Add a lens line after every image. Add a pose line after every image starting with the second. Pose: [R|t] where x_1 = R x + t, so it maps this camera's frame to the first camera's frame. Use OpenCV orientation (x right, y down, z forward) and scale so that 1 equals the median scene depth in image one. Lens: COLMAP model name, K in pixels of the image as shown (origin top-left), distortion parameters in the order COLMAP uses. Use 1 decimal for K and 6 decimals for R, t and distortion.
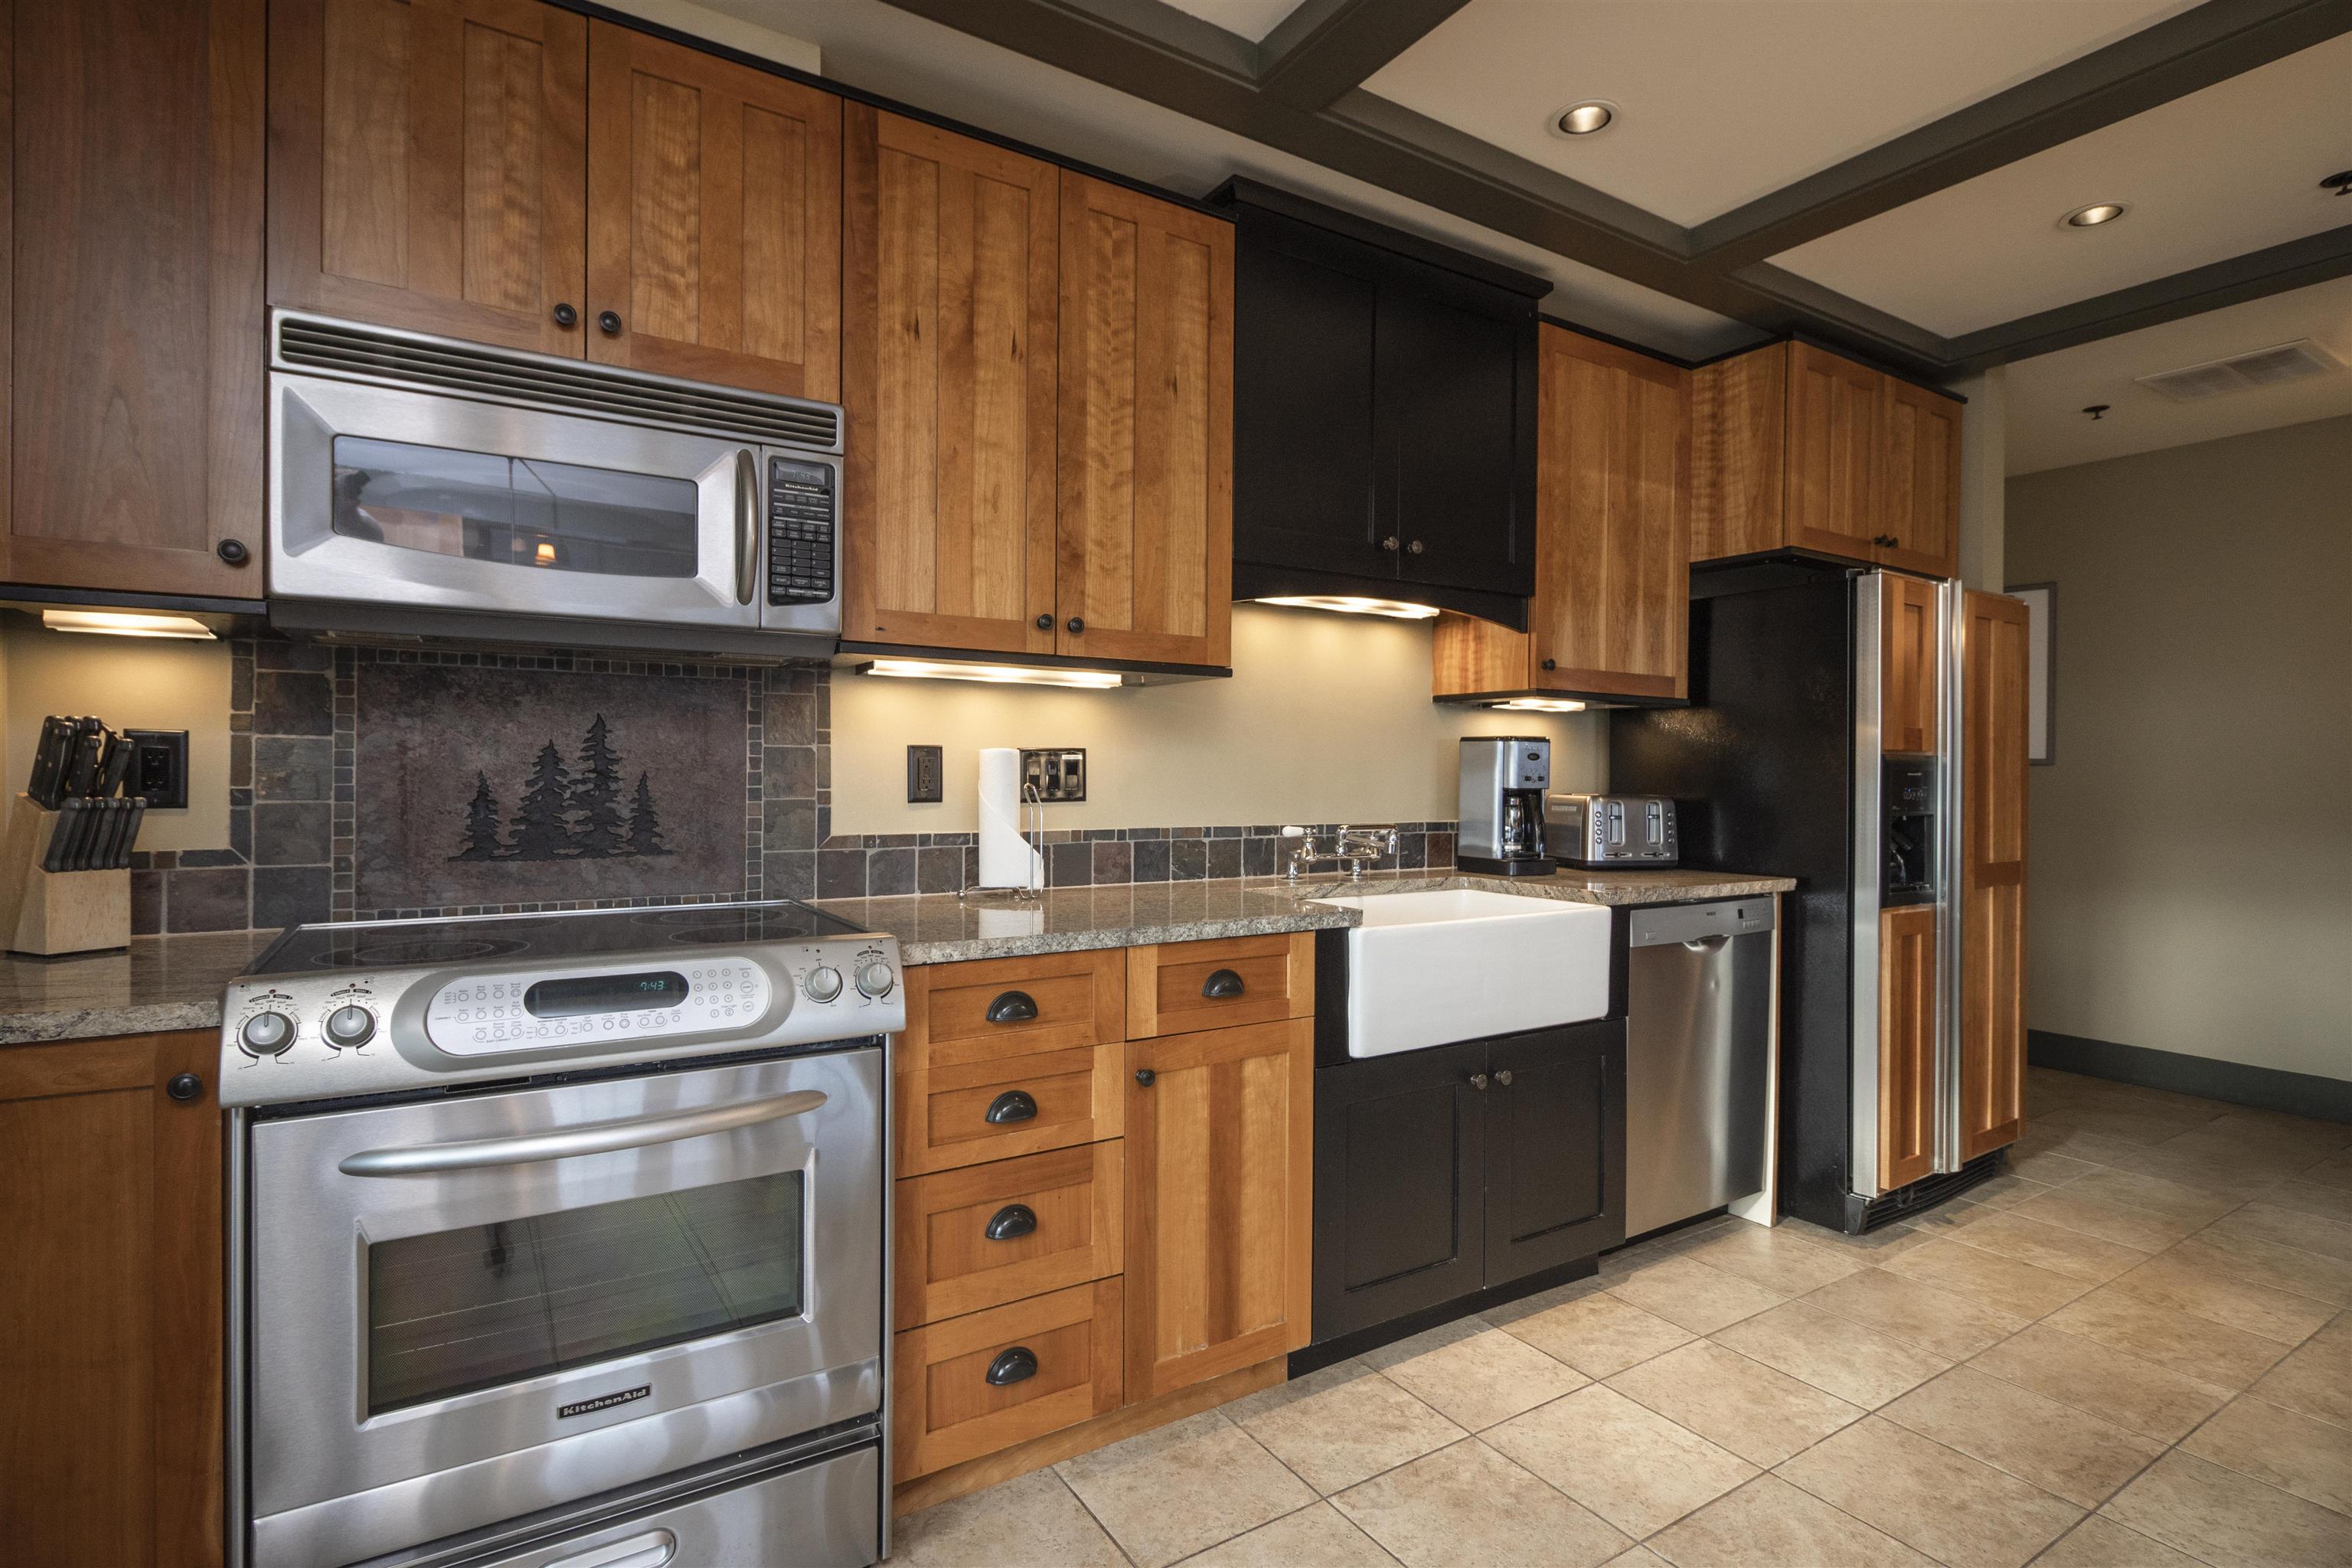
lens RADIAL K [[1135.3, 0, 1174.4], [0, 1135.3, 787.3], [0, 0, 1]] dist [-0.002223, -0.001598]
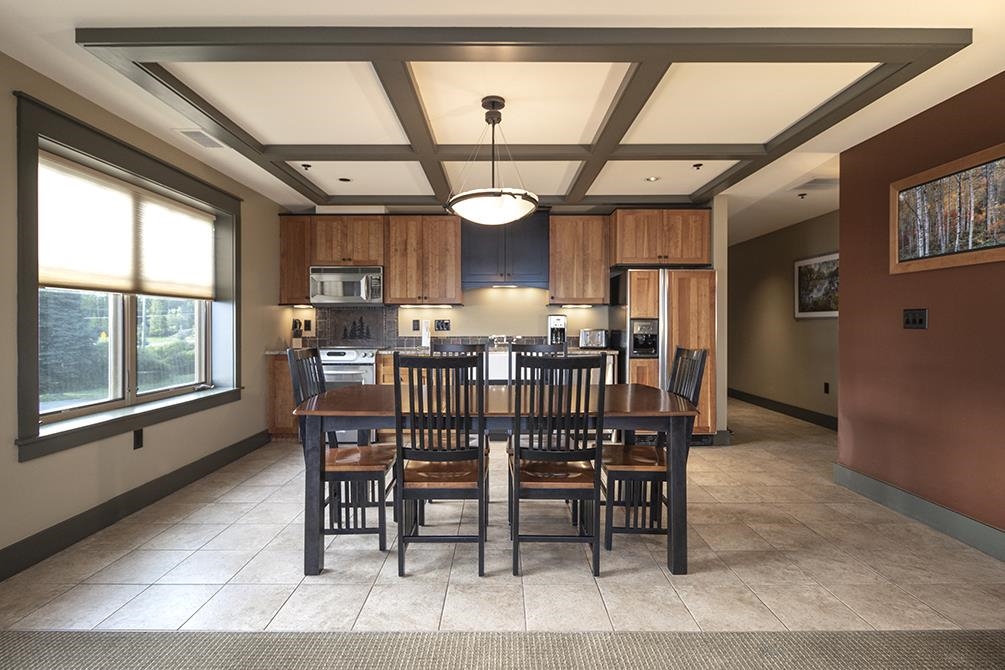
lens RADIAL K [[485.1, 0, 497.7], [0, 485.1, 329.8], [0, 0, 1]] dist [-0.002223, -0.001598]
pose [[0.852036, -0.001759, -0.523480, 1.467764], [0.001761, 0.999998, -0.000495, 0.013267], [0.523480, -0.000500, 0.852038, -0.837366]]
